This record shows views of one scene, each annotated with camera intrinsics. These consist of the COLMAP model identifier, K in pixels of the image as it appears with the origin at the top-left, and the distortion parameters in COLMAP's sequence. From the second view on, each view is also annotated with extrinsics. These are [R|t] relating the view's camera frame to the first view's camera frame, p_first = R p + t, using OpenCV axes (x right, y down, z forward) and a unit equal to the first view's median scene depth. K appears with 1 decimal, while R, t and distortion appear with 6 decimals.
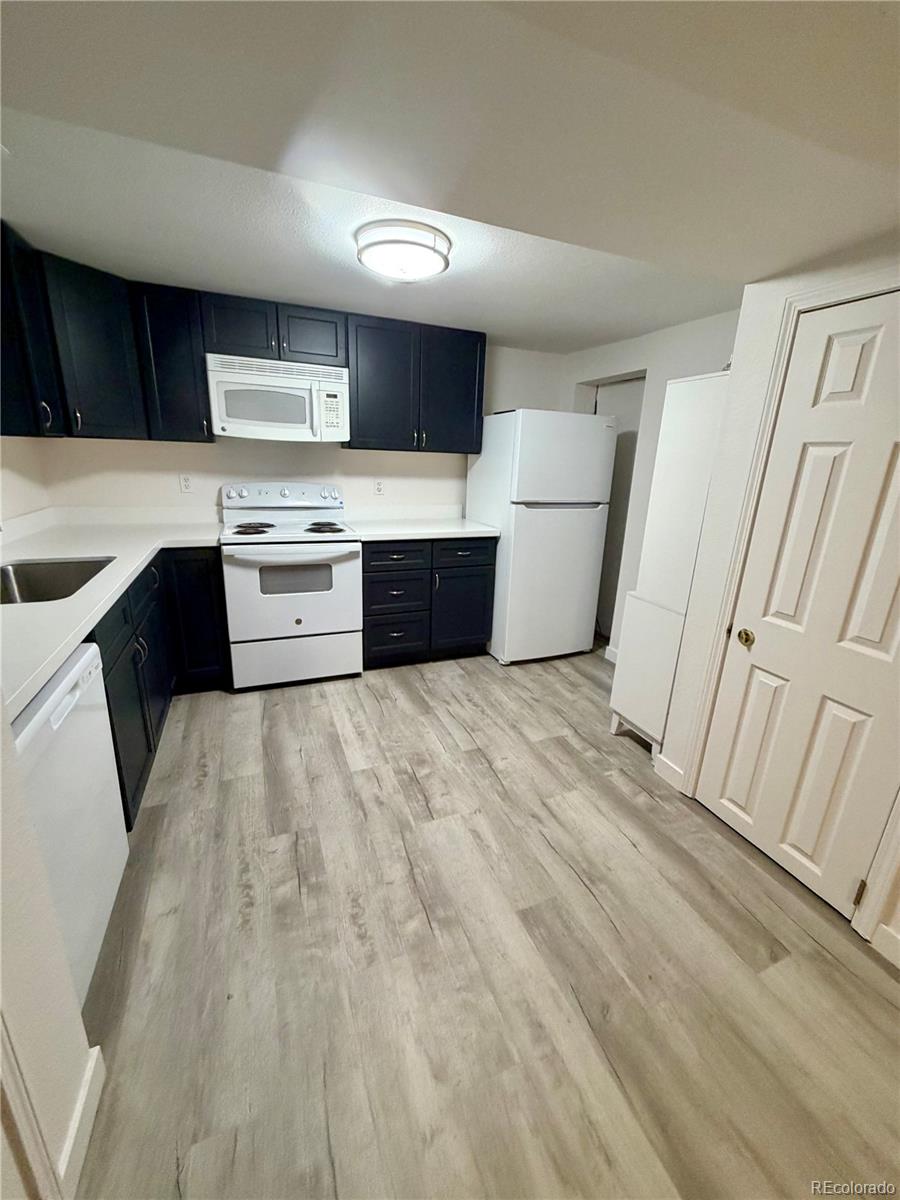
lens RADIAL K [[479.0, 0, 452.4], [0, 479.0, 597.1], [0, 0, 1]] dist [0.003960, 0.000125]
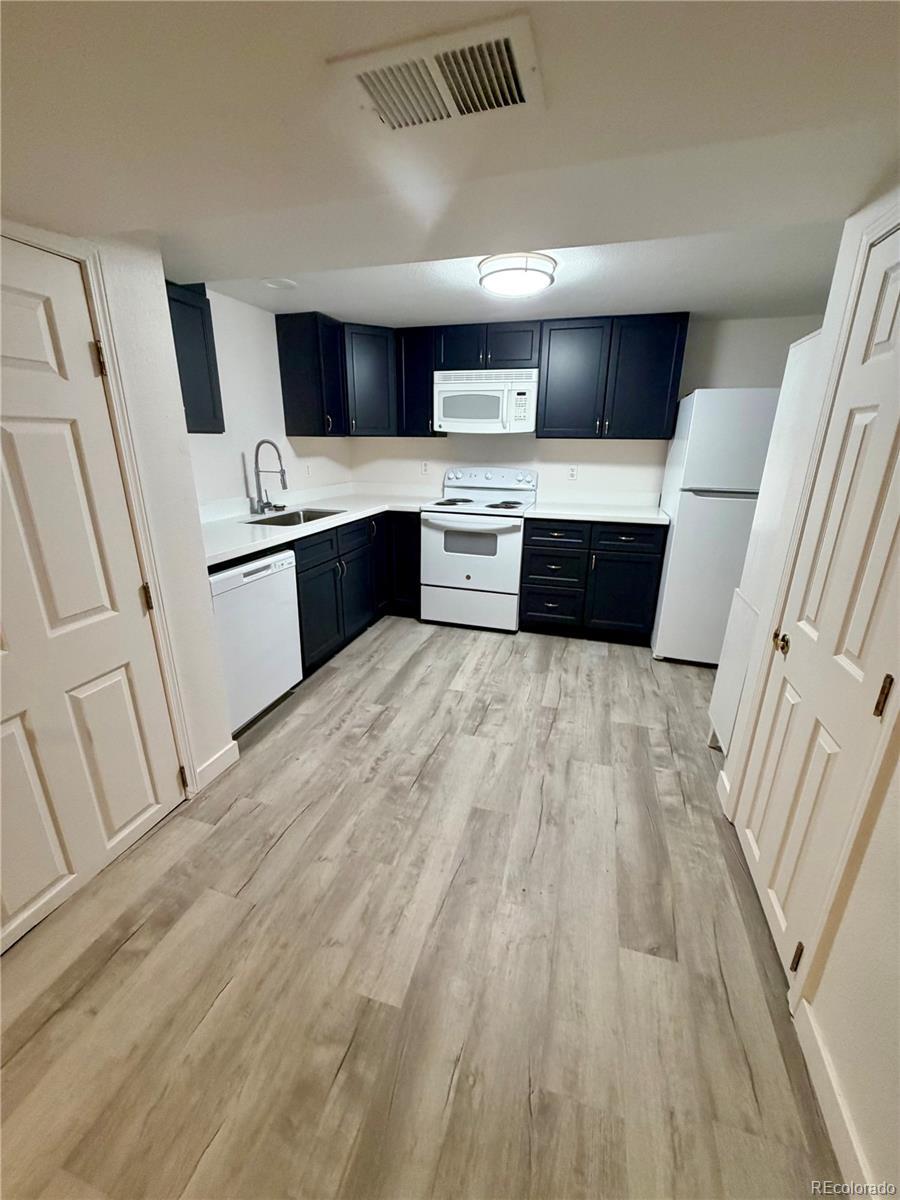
lens RADIAL K [[479.0, 0, 450.2], [0, 479.0, 596.9], [0, 0, 1]] dist [0.003960, 0.000125]
pose [[0.774537, 0.168433, -0.609690, 0.463588], [-0.162585, 0.984522, 0.065439, 0.030123], [0.611276, 0.048442, 0.789934, -0.025665]]
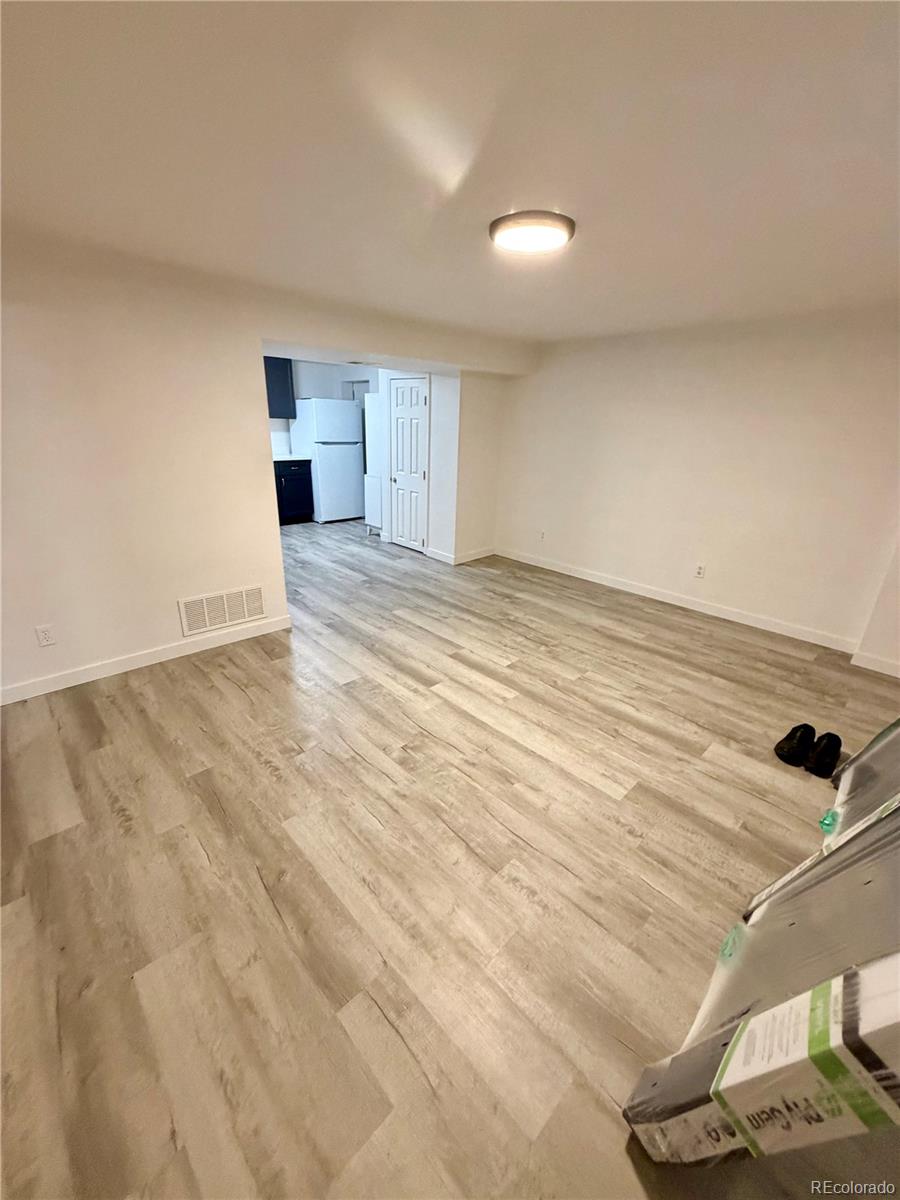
lens RADIAL K [[479.0, 0, 450.8], [0, 479.0, 596.4], [0, 0, 1]] dist [0.003960, 0.000125]
pose [[0.931389, -0.130353, 0.339886, -0.155232], [0.102518, 0.989824, 0.098687, 0.402483], [-0.349292, -0.057071, 0.935274, -1.509231]]
